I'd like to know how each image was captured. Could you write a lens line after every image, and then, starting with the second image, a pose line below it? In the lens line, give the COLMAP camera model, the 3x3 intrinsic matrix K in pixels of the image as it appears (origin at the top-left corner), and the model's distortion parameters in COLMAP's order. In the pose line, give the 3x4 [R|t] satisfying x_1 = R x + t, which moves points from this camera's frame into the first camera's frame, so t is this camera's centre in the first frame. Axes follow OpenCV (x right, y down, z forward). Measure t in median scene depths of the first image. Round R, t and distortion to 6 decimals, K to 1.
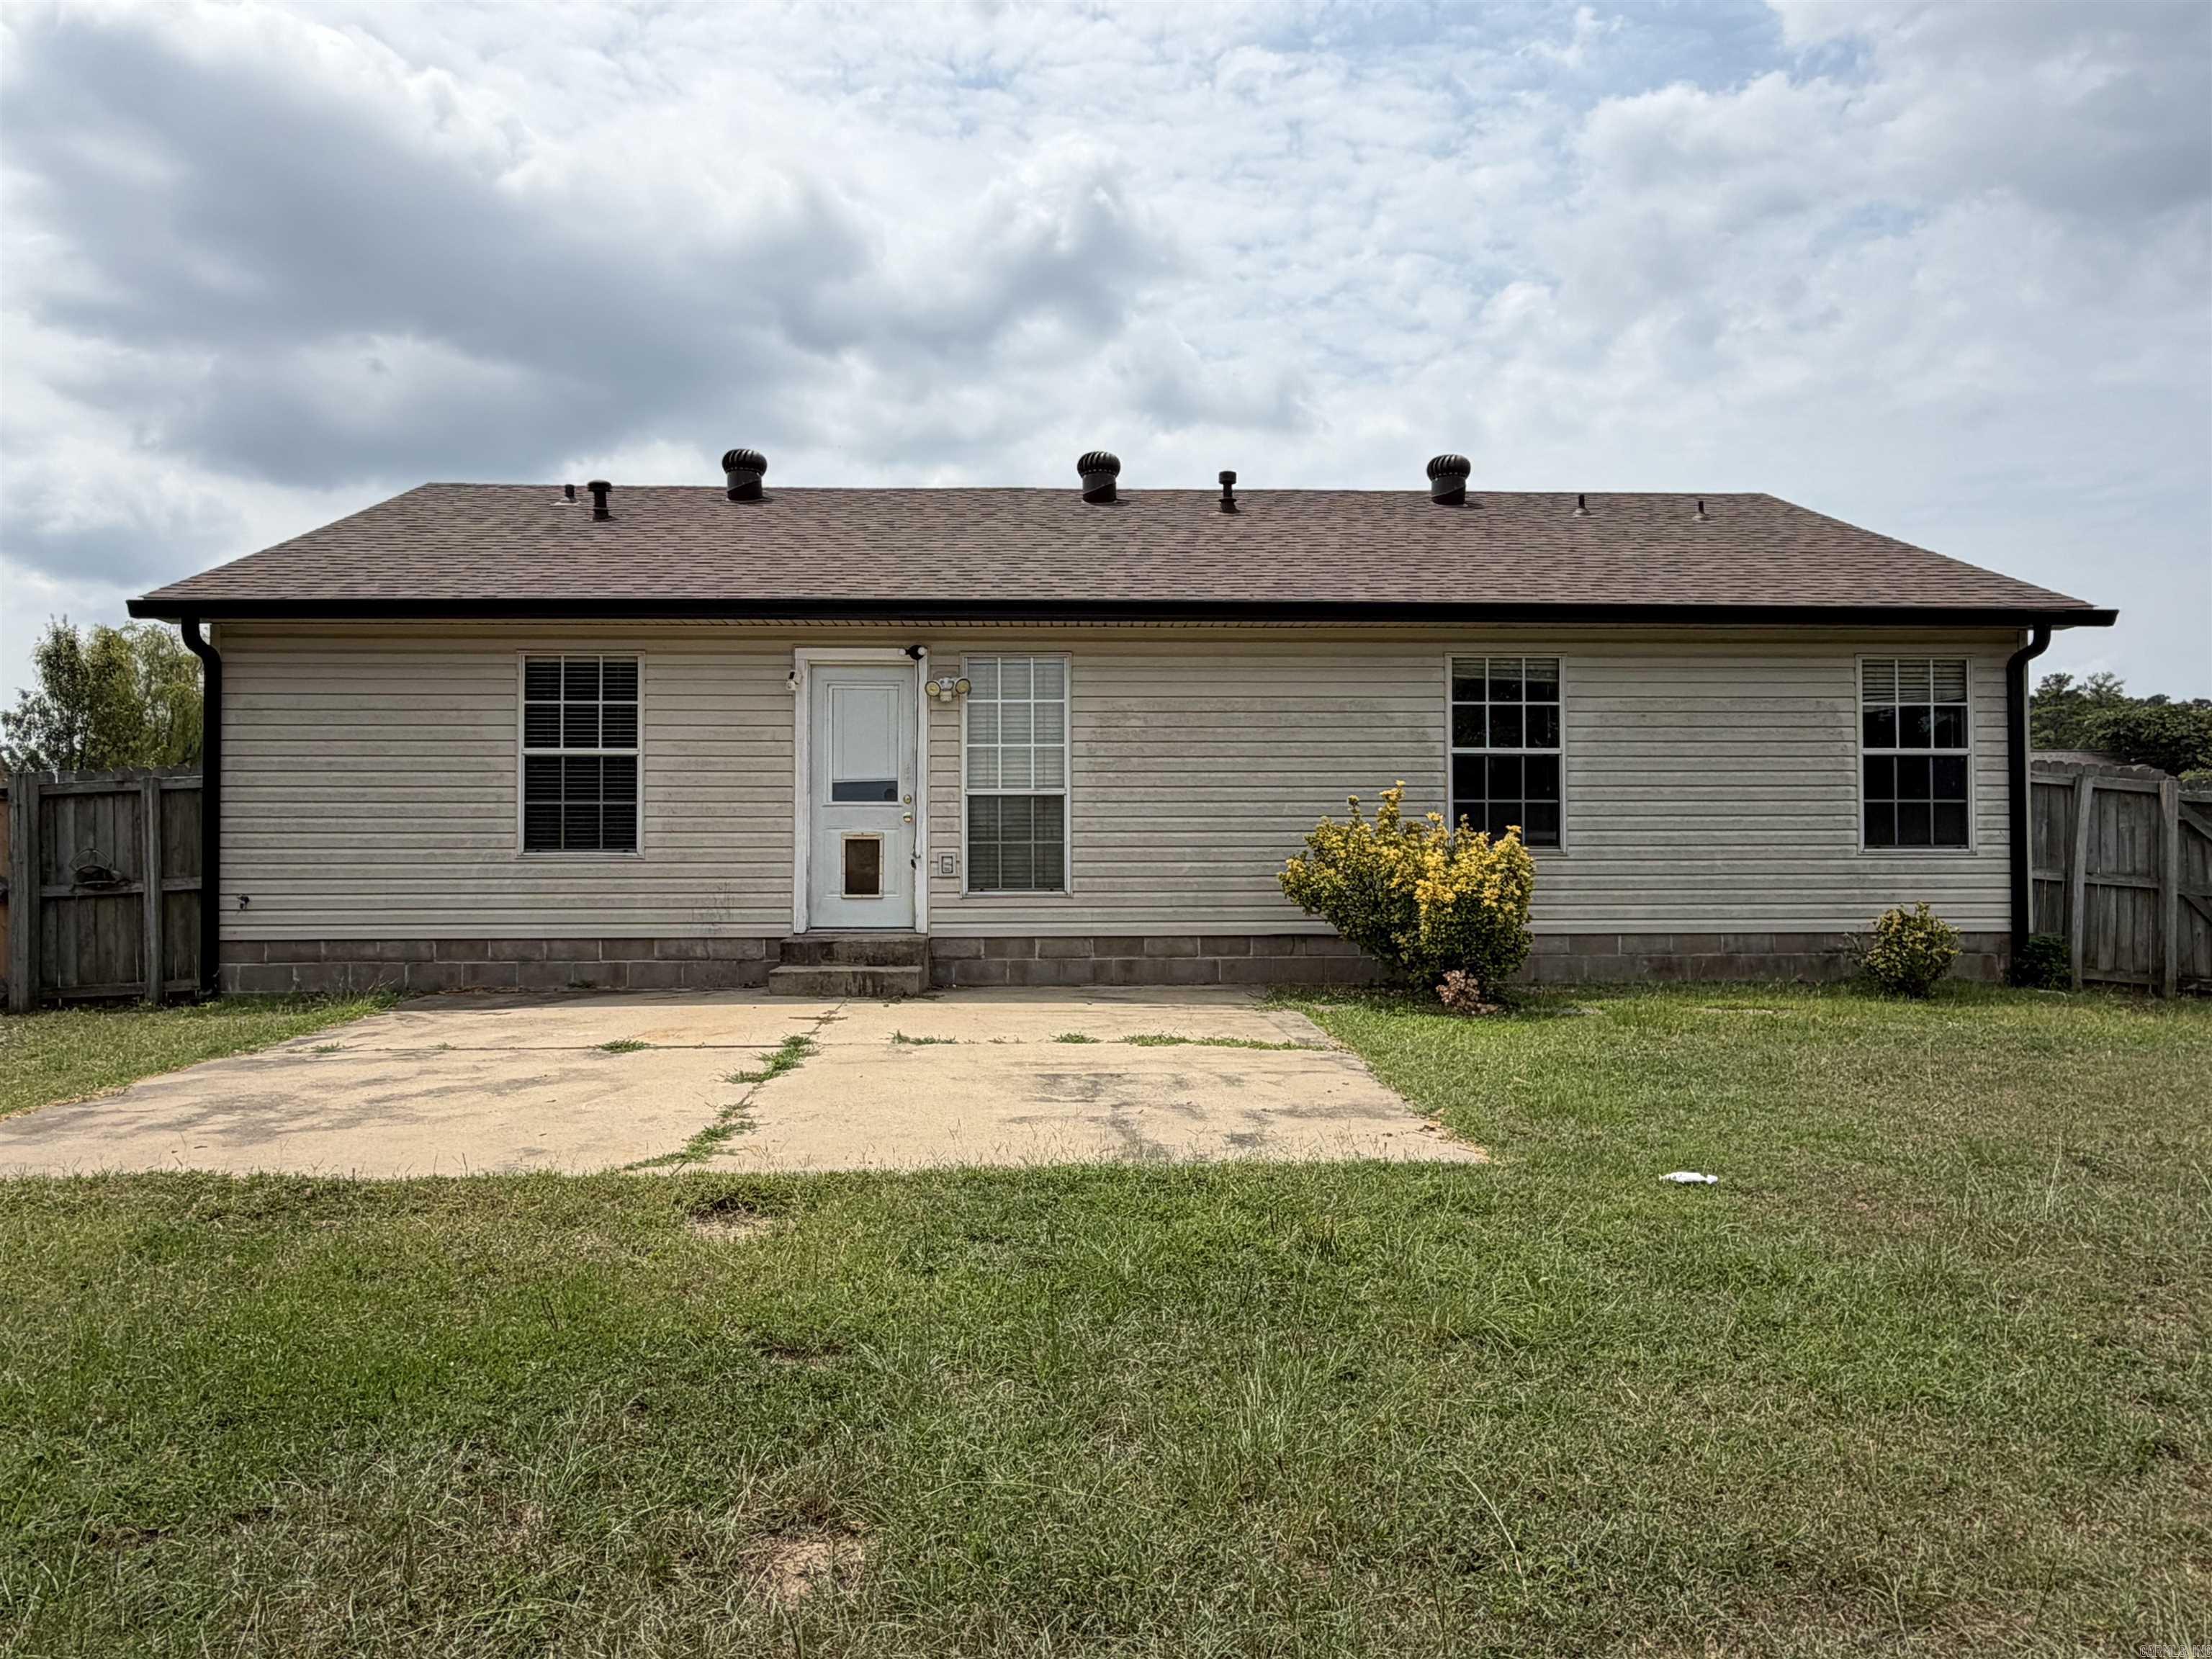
lens RADIAL K [[1552.4, 0, 1107.6], [0, 1552.4, 817.2], [0, 0, 1]] dist [0.009737, 0.000219]
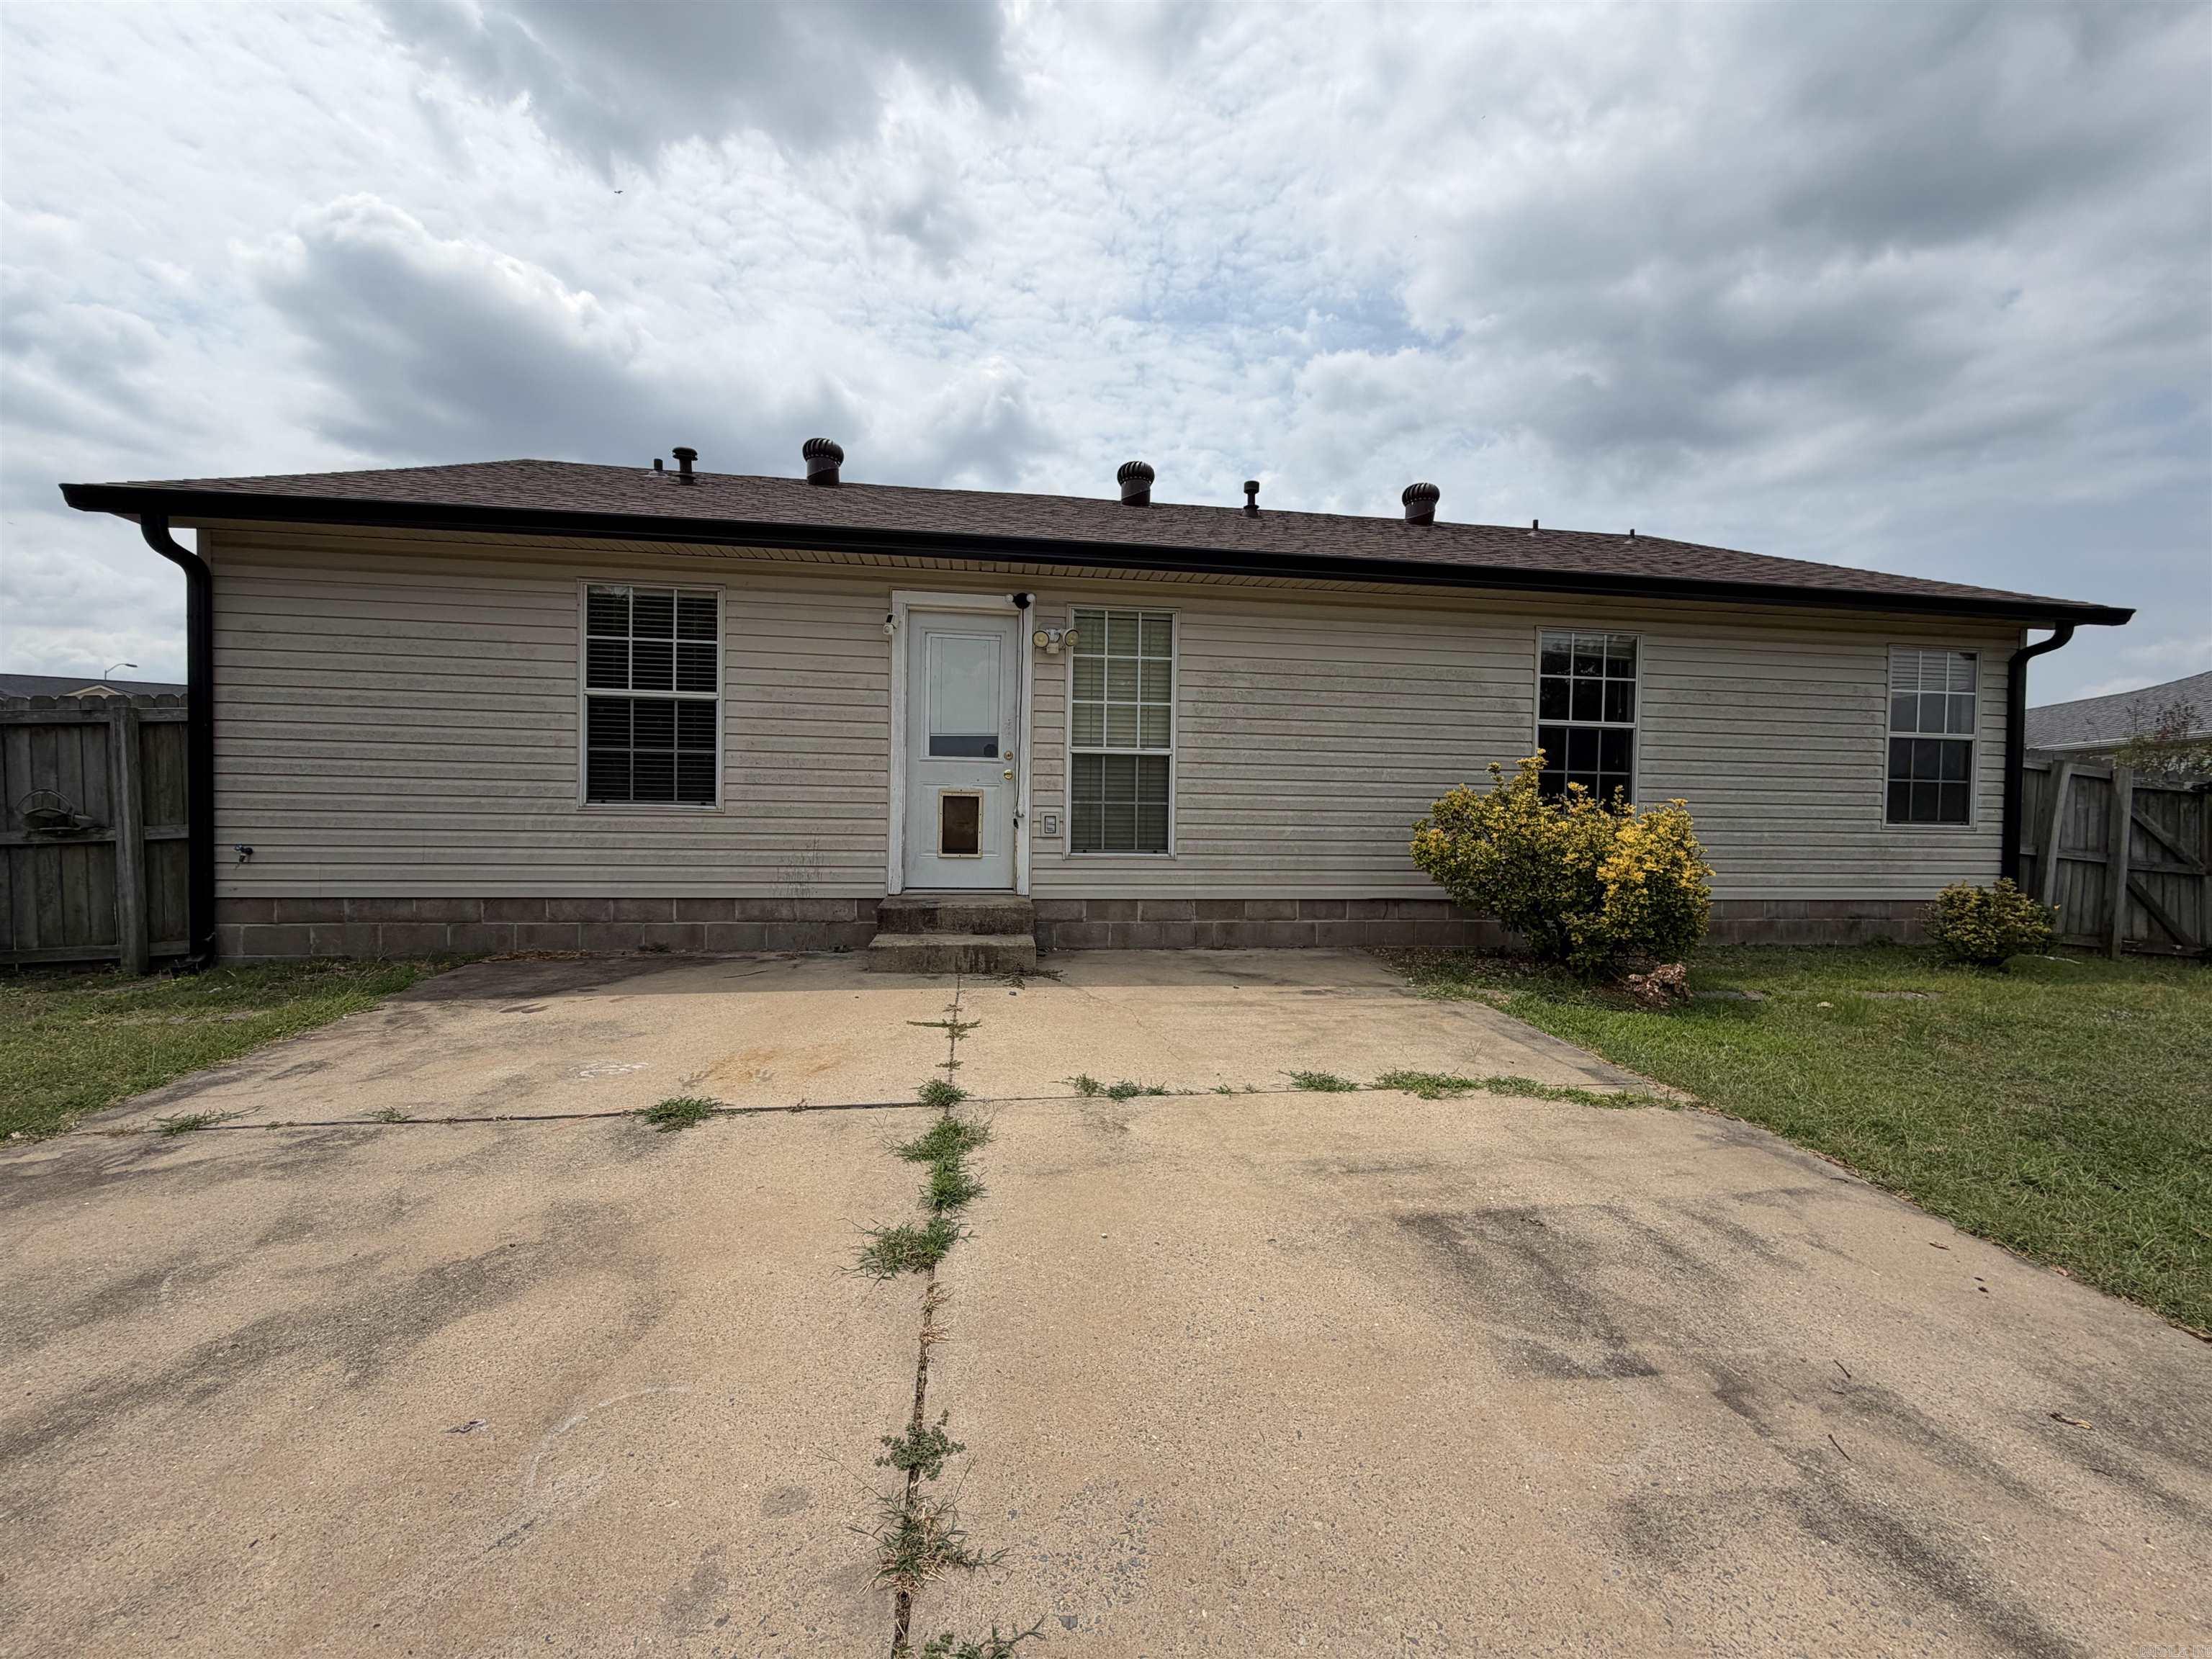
lens RADIAL K [[875.2, 0, 1103.1], [0, 875.2, 822.3], [0, 0, 1]] dist [0.000541, 0.000081]
pose [[0.994315, 0.017733, 0.104989, -0.127828], [-0.023177, 0.998437, 0.050859, 0.000726], [-0.103923, -0.053003, 0.993172, 0.456070]]
